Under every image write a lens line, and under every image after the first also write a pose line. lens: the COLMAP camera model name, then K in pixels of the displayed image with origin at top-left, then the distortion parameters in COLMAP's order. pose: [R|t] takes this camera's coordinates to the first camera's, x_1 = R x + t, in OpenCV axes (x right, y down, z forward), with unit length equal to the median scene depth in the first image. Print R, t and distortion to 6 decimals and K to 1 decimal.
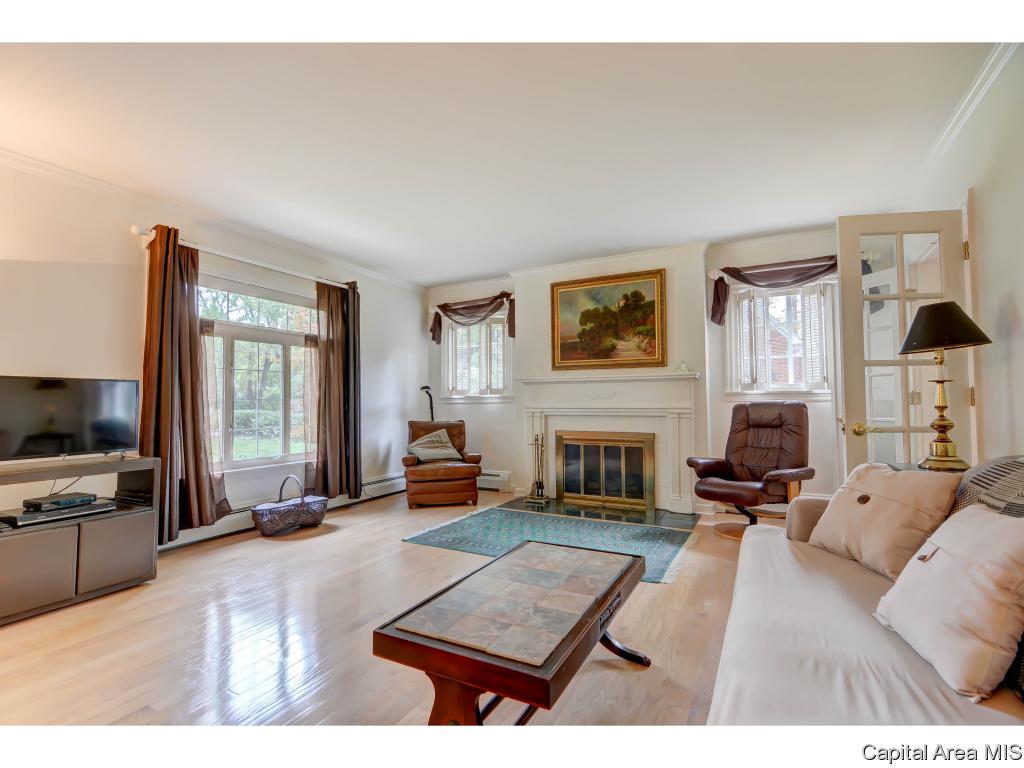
lens RADIAL K [[495.1, 0, 503.0], [0, 495.1, 383.2], [0, 0, 1]] dist [0.000389, -0.001837]
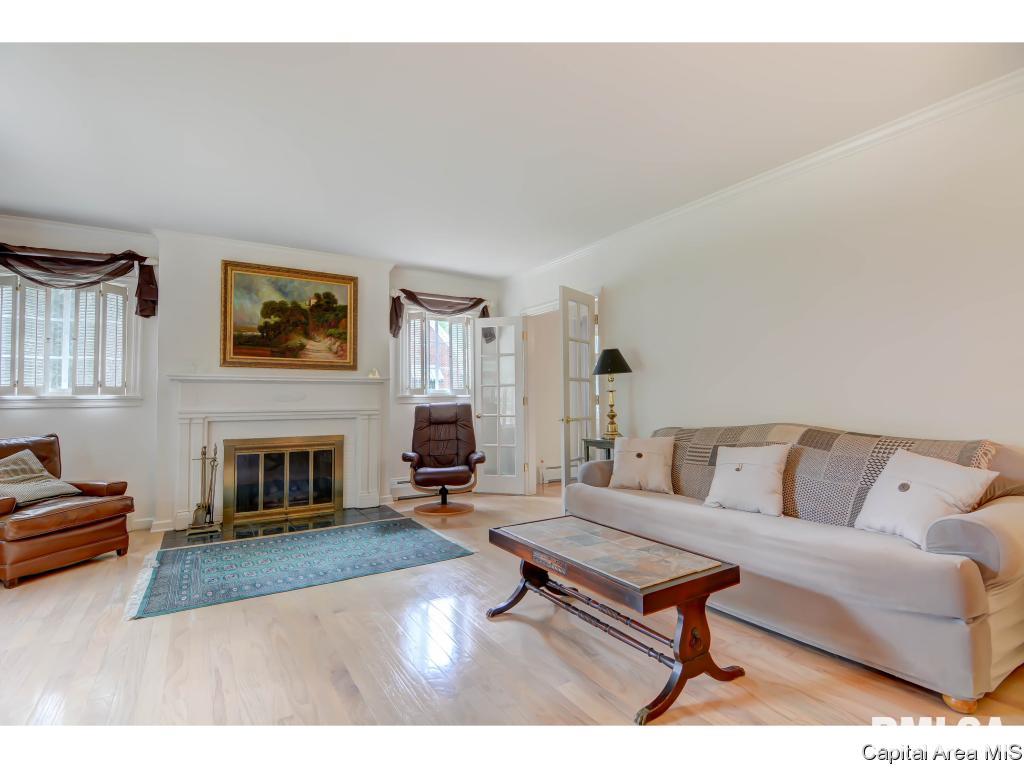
lens RADIAL K [[495.1, 0, 504.6], [0, 495.1, 383.1], [0, 0, 1]] dist [0.000389, -0.001837]
pose [[0.487309, 0.035726, 0.872499, -0.417840], [-0.026377, 0.999309, -0.026186, 0.011744], [-0.872831, -0.010253, 0.487914, 0.208207]]
